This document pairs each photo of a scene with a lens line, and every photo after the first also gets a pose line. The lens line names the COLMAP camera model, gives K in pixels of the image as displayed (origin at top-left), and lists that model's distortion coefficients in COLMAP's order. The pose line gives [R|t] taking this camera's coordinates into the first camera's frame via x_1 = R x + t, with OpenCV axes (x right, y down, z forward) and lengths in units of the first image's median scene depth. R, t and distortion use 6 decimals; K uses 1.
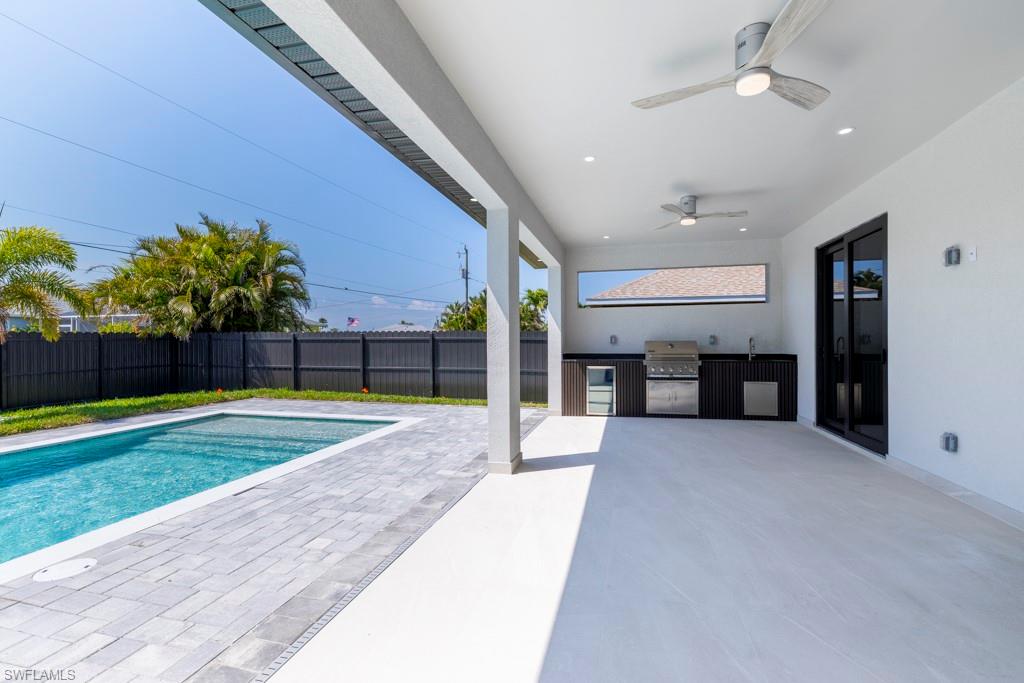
lens RADIAL K [[444.9, 0, 514.4], [0, 444.9, 343.8], [0, 0, 1]] dist [0.000962, 0.000490]
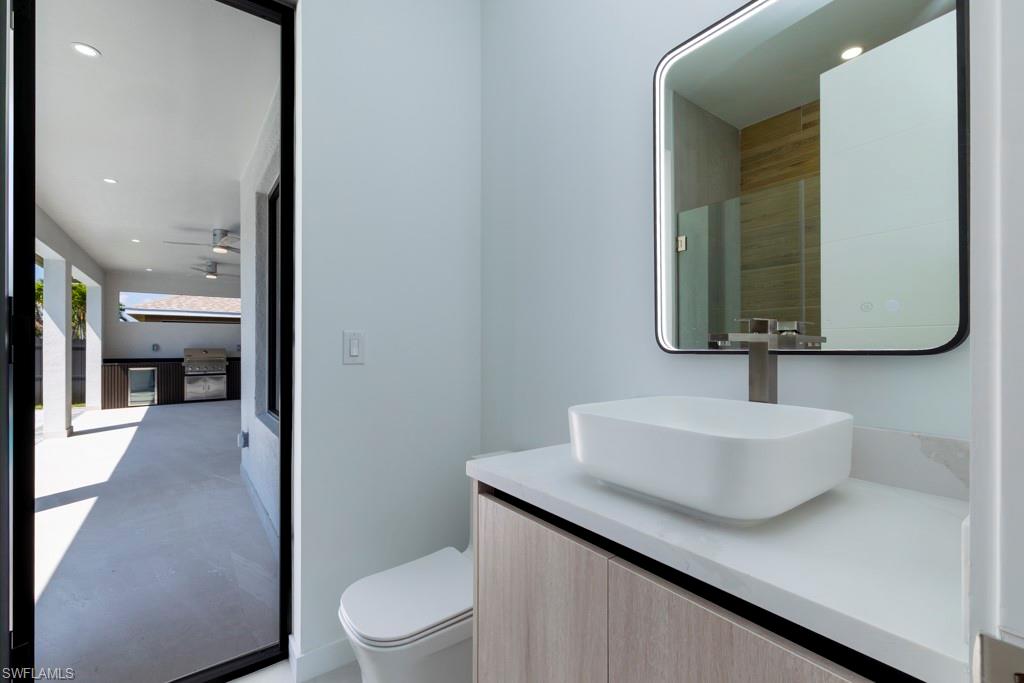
lens RADIAL K [[444.9, 0, 514.4], [0, 444.9, 343.8], [0, 0, 1]] dist [0.000962, 0.000490]
pose [[0.628938, 0.008625, 0.777408, -0.136755], [0.002767, 0.999907, -0.013332, 0.000316], [-0.777451, 0.010536, 0.628855, -0.672987]]
